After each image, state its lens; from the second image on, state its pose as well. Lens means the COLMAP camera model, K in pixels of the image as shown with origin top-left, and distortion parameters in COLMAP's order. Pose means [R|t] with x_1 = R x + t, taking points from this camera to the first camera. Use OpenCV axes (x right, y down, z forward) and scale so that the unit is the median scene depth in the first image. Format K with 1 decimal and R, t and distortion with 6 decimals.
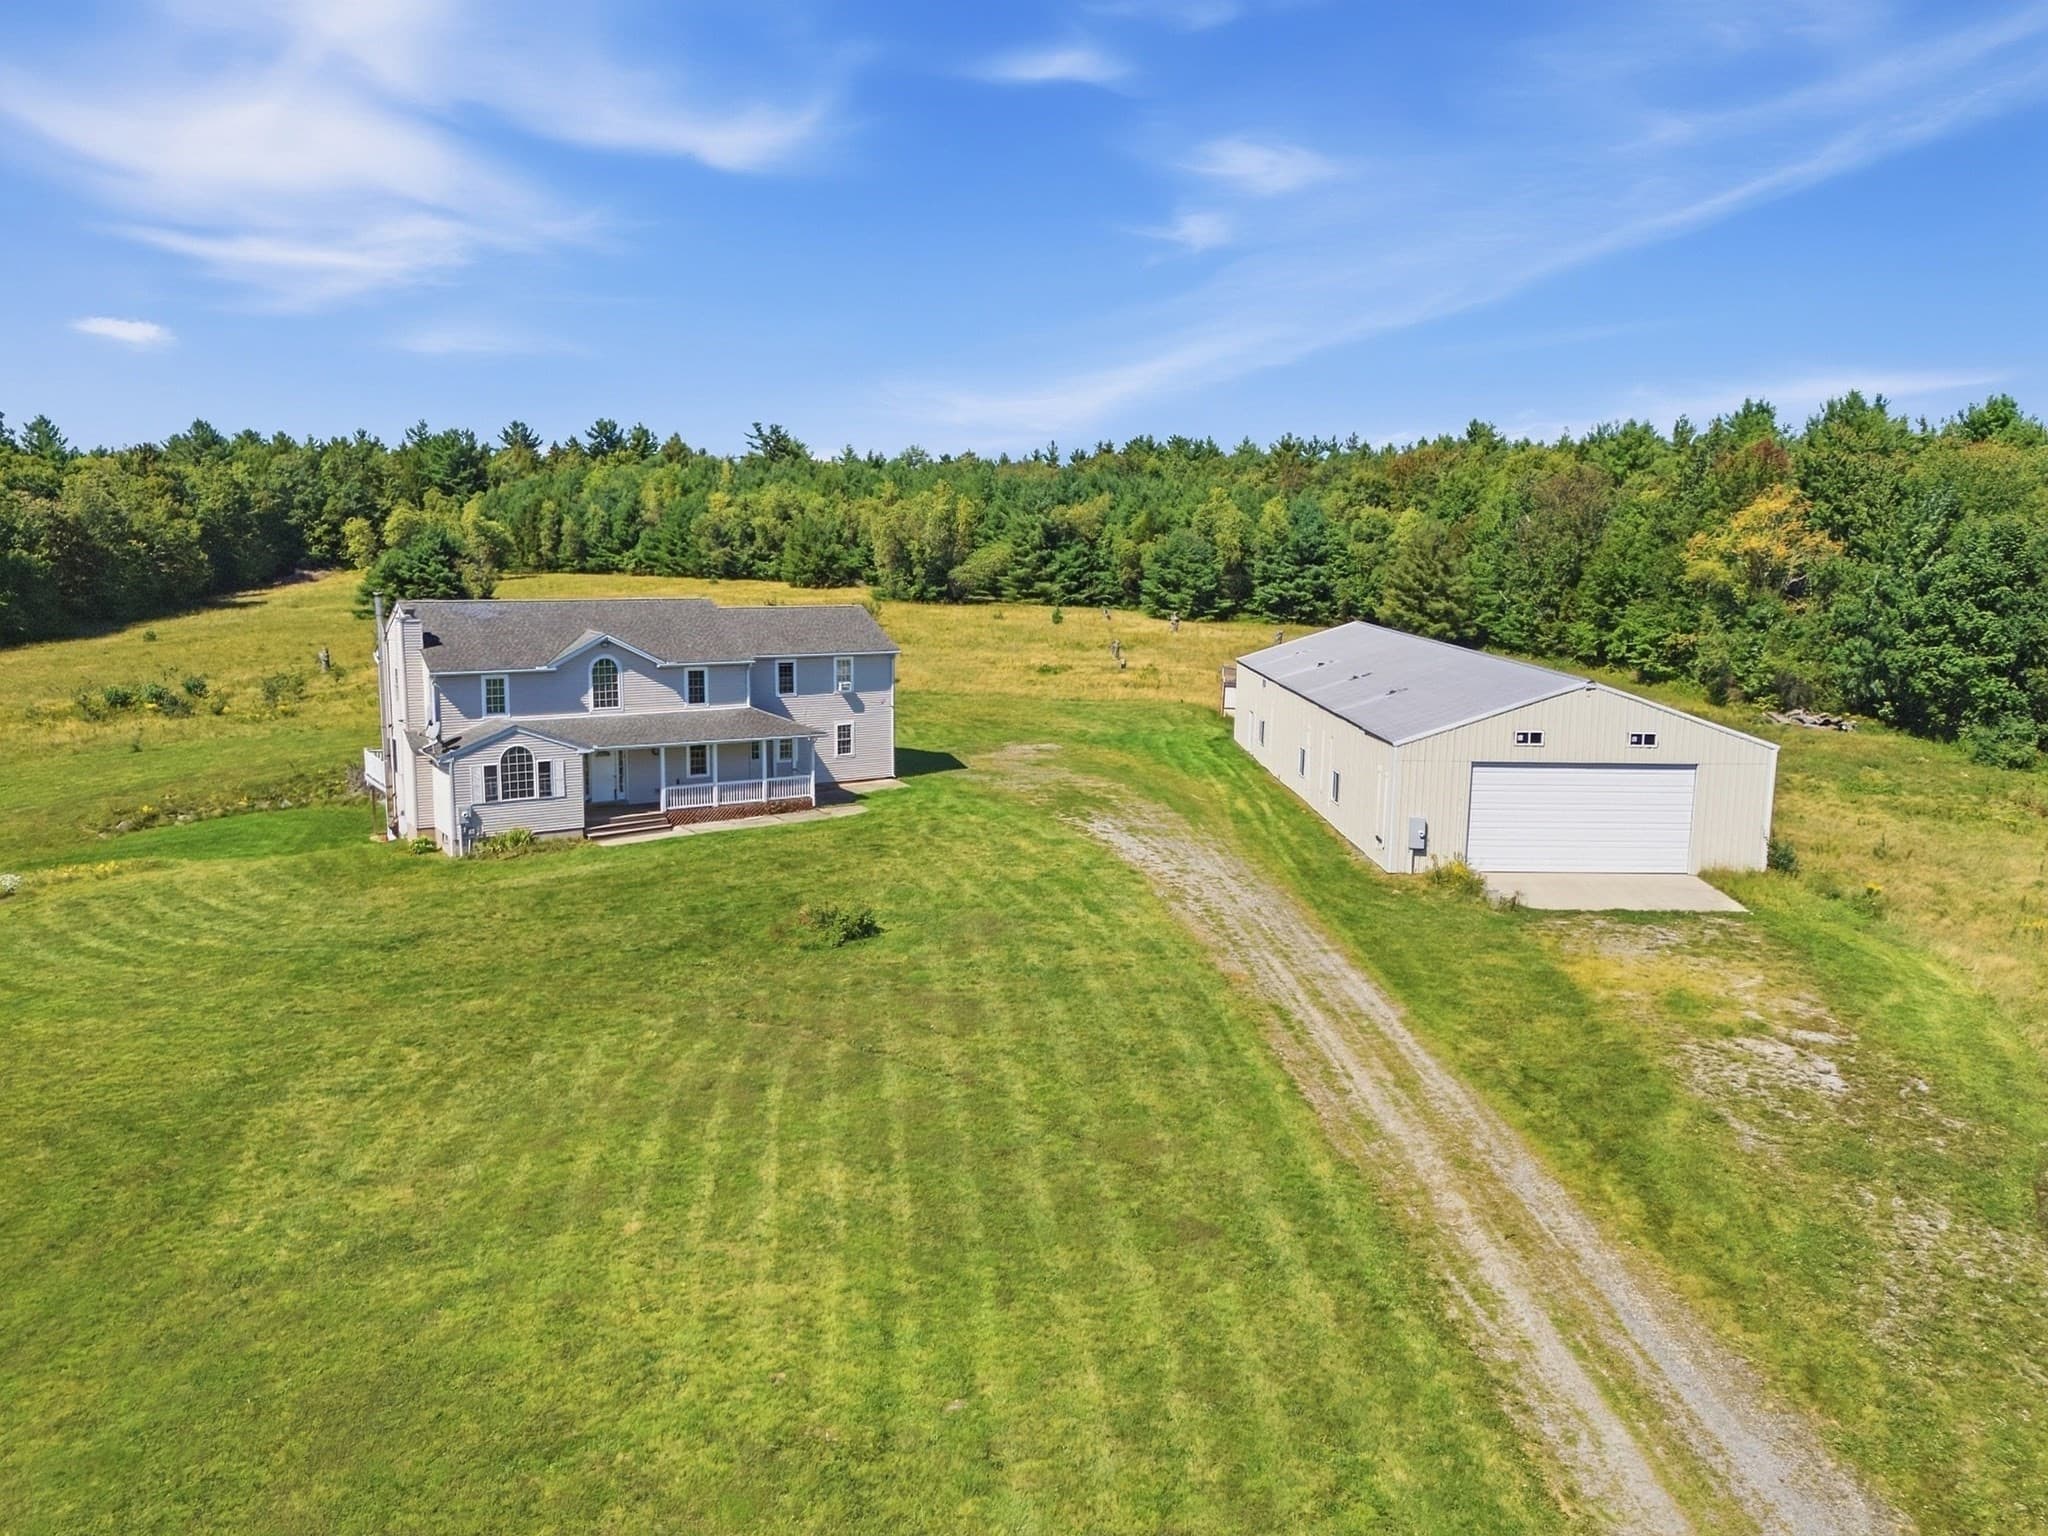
lens RADIAL K [[1497.2, 0, 1025.9], [0, 1497.2, 767.9], [0, 0, 1]] dist [0.081343, -0.074728]
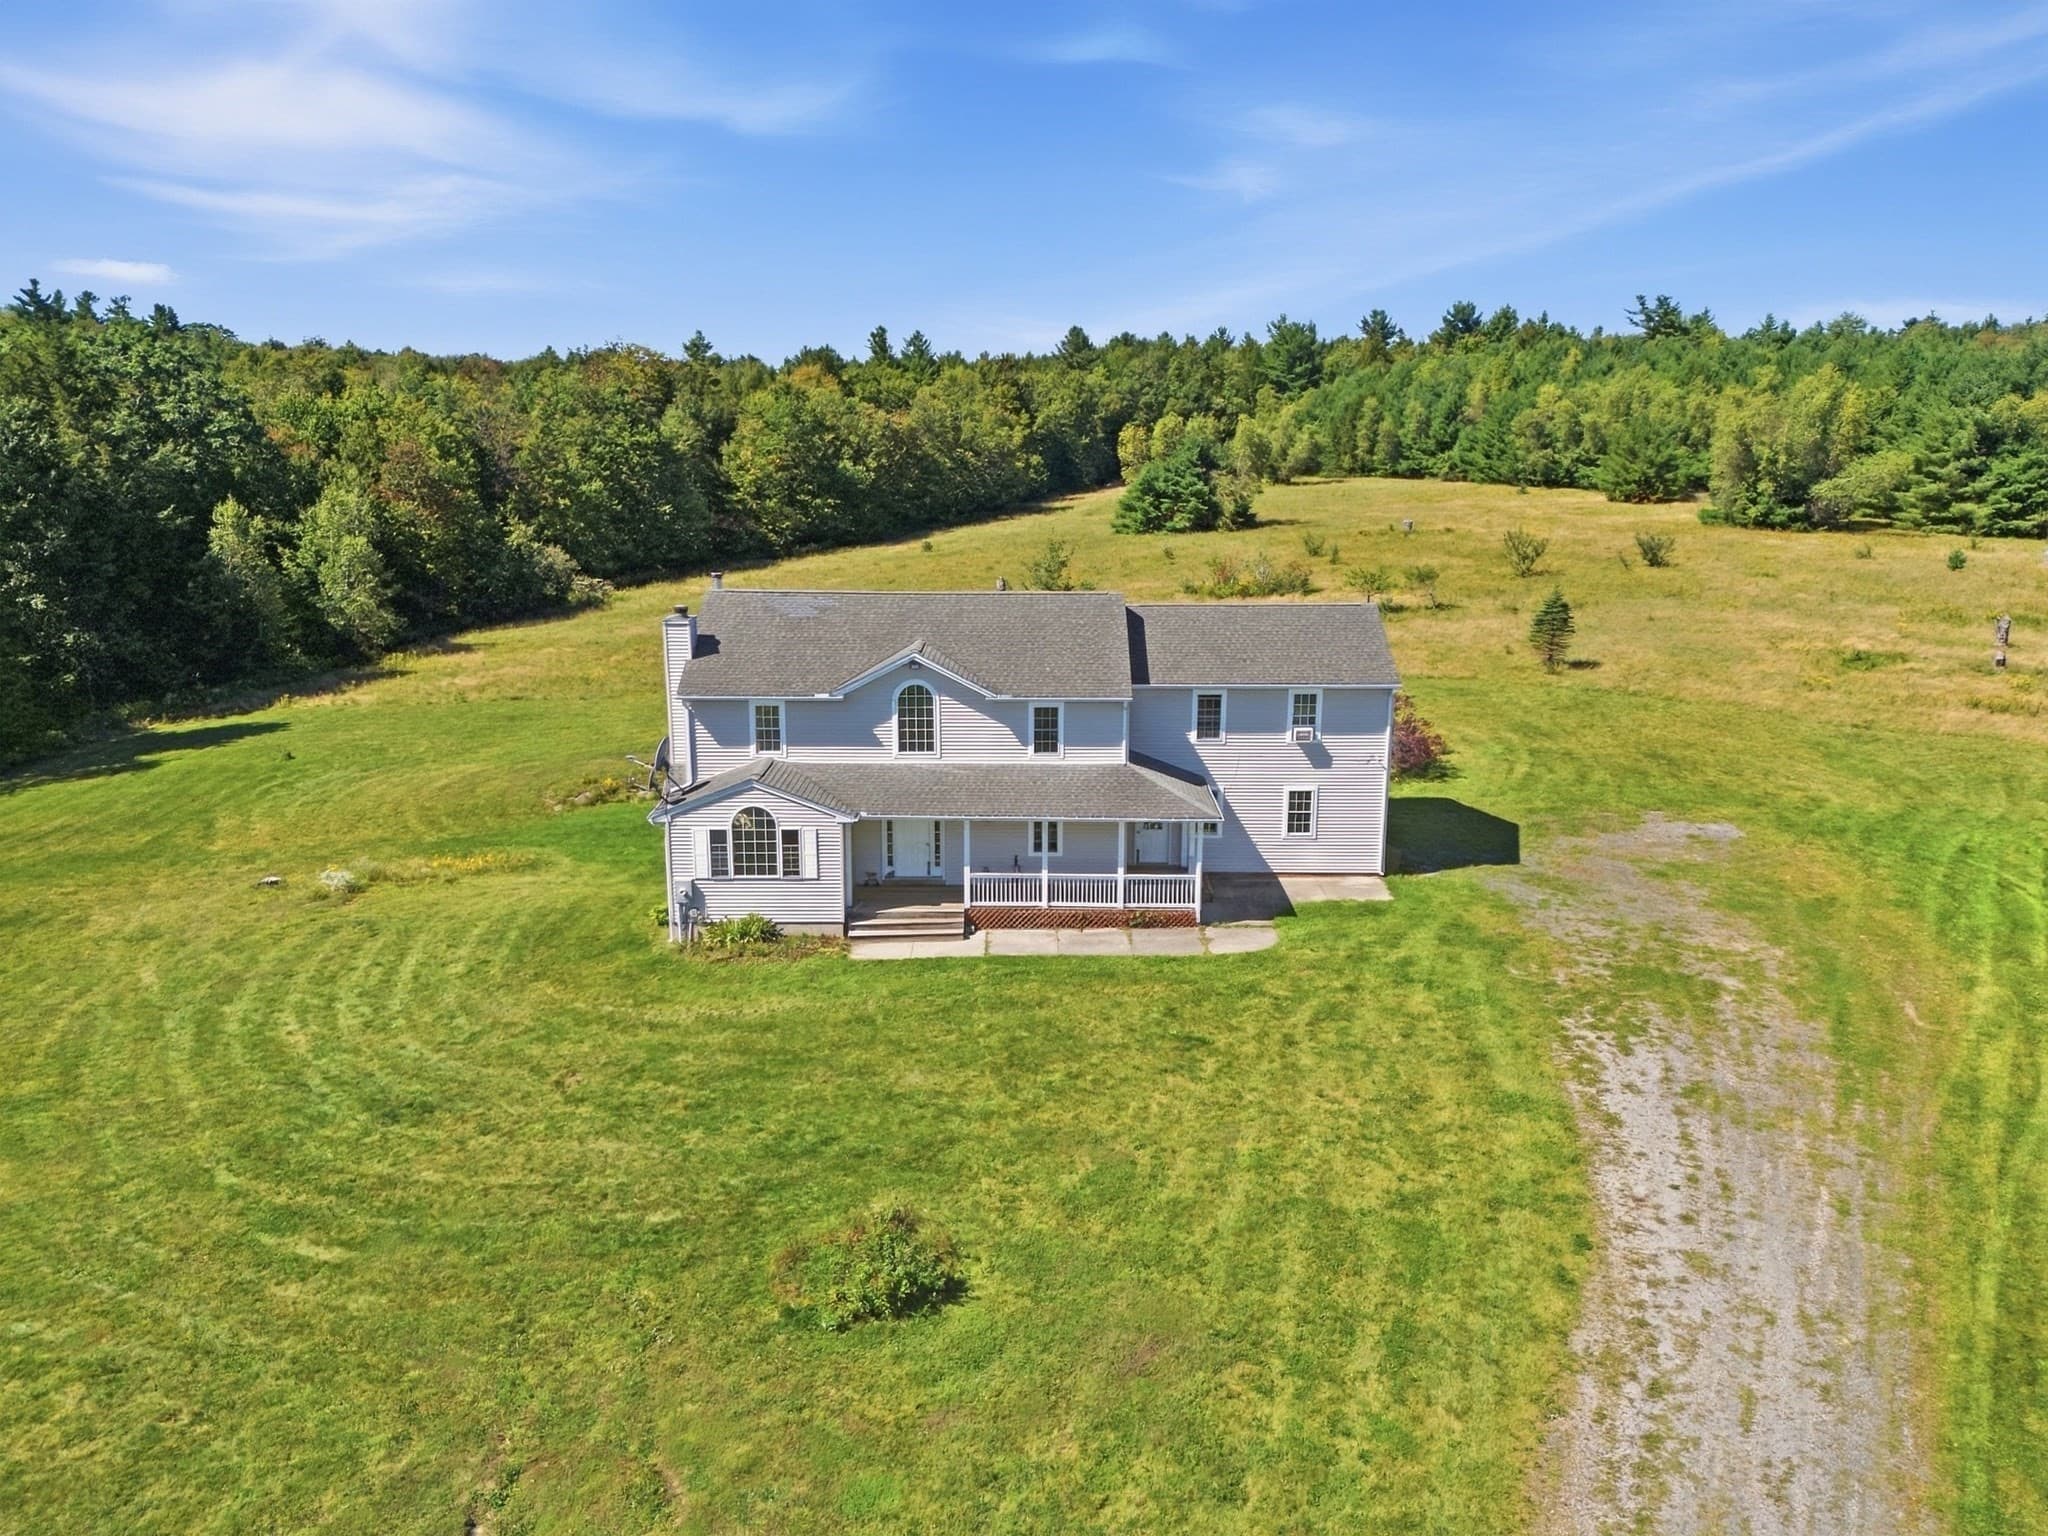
lens RADIAL K [[1497.2, 0, 1027.4], [0, 1497.2, 763.4], [0, 0, 1]] dist [0.081343, -0.074728]
pose [[0.832416, 0.119238, -0.541171, 0.060055], [-0.080071, 0.992208, 0.095454, -0.041973], [0.548336, -0.036125, 0.835477, 0.169652]]
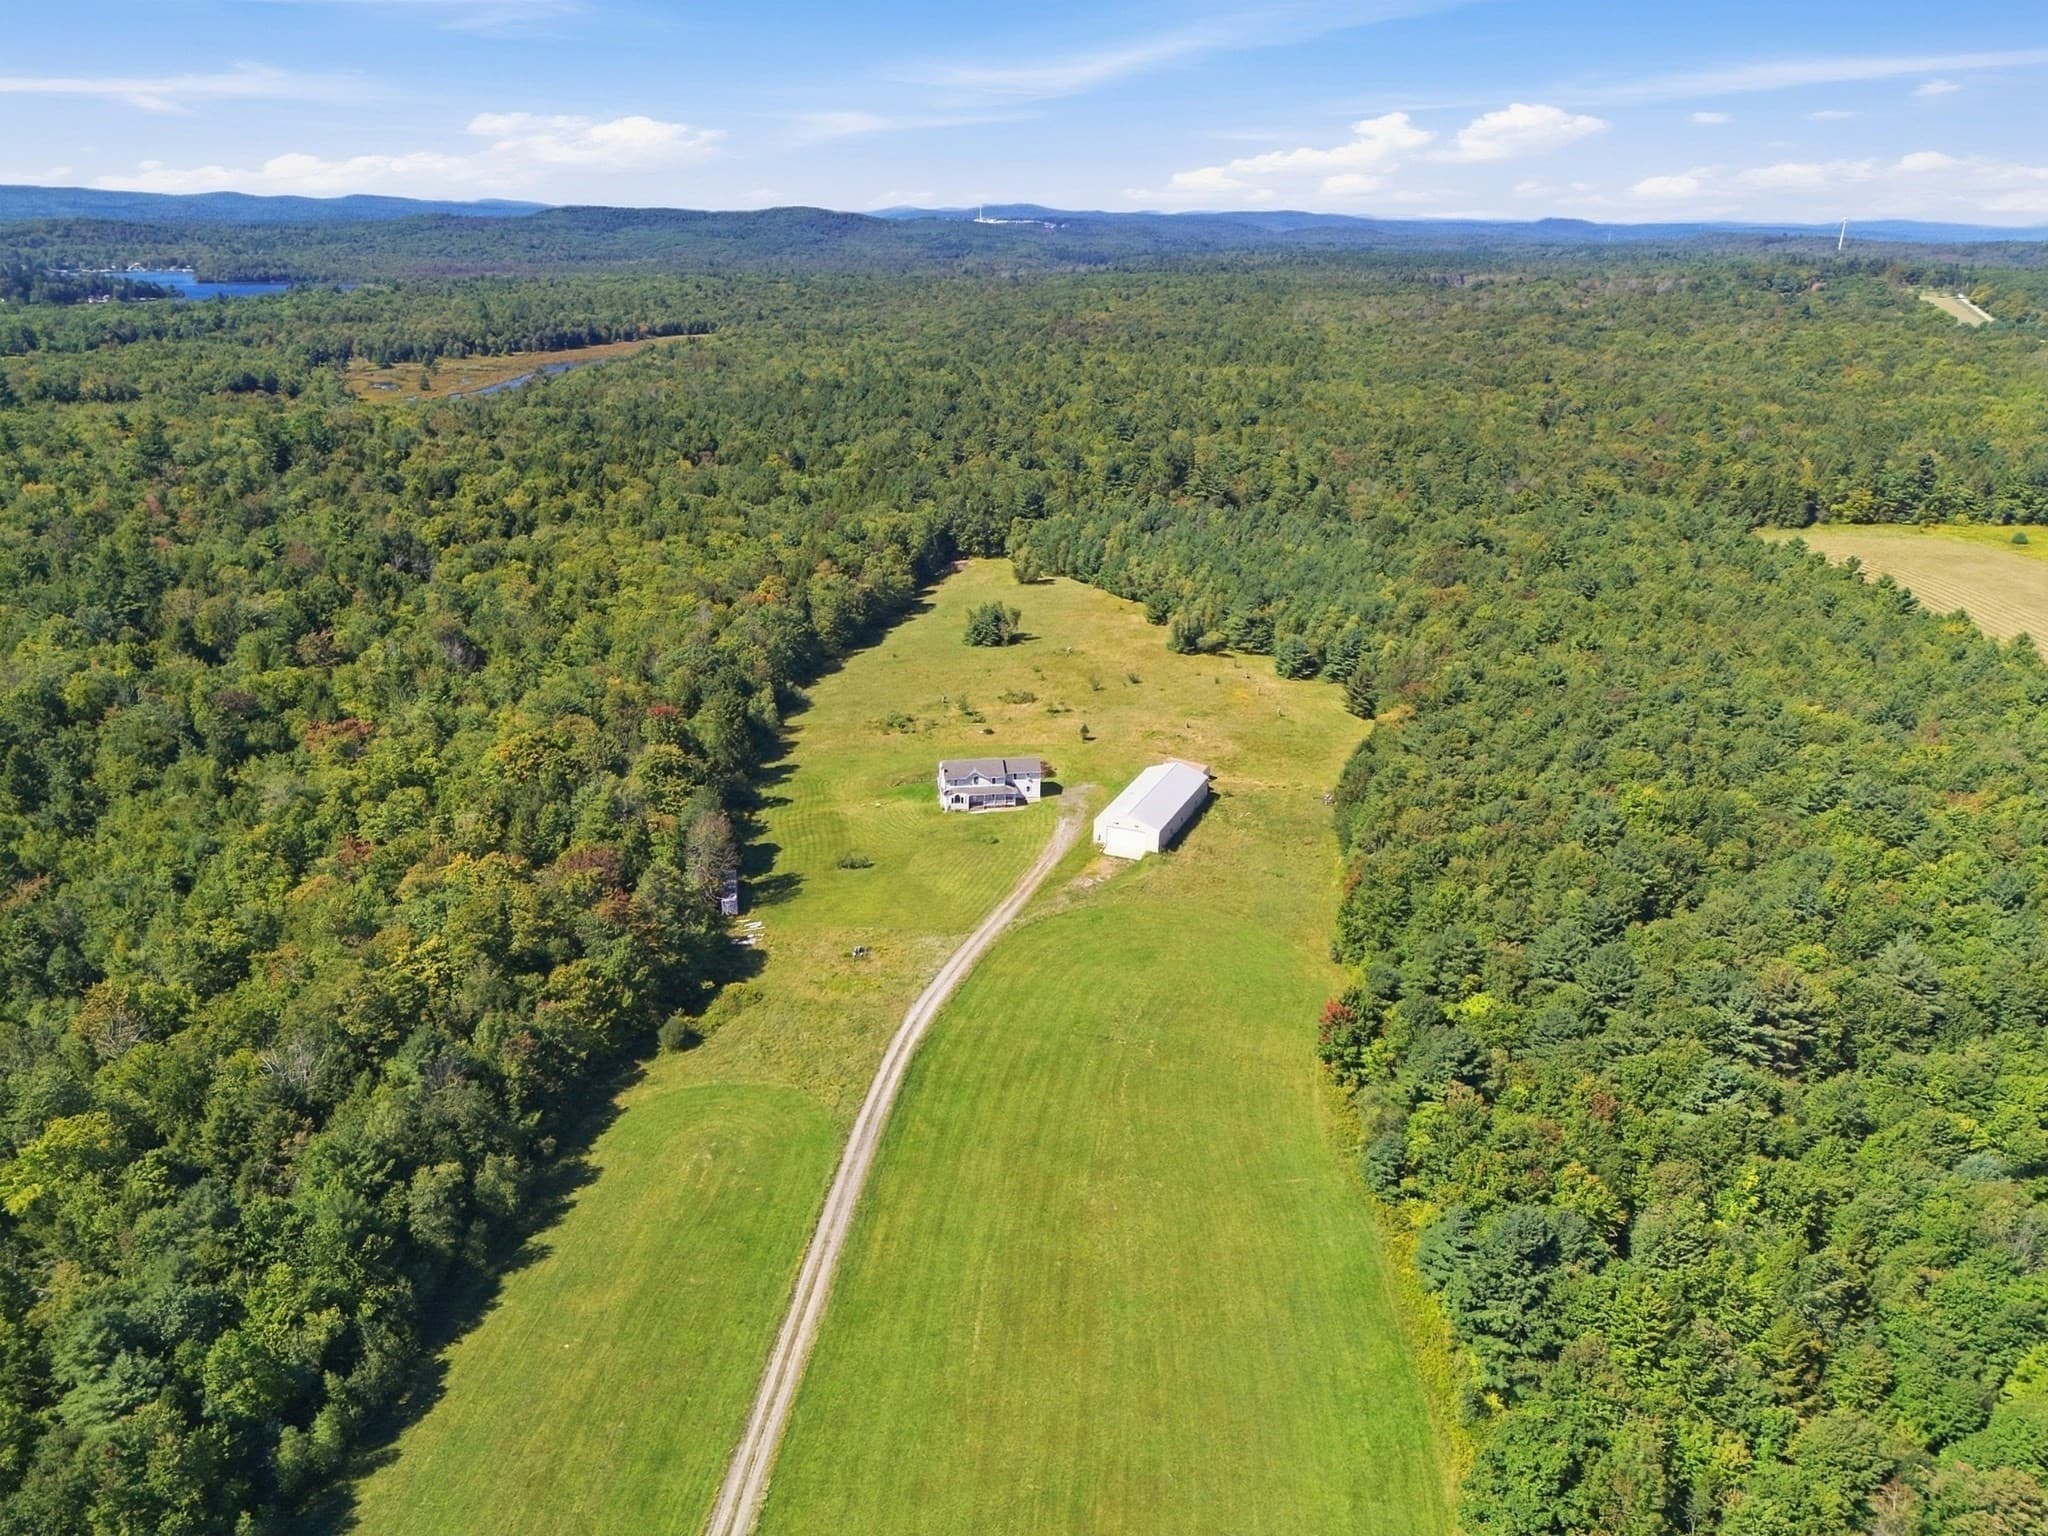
lens RADIAL K [[1497.2, 0, 1008.1], [0, 1497.2, 788.3], [0, 0, 1]] dist [0.081343, -0.074728]
pose [[0.907031, 0.145104, -0.395271, 0.737831], [-0.063522, 0.975156, 0.212216, -0.446826], [0.416244, -0.167378, 0.893714, -1.413808]]
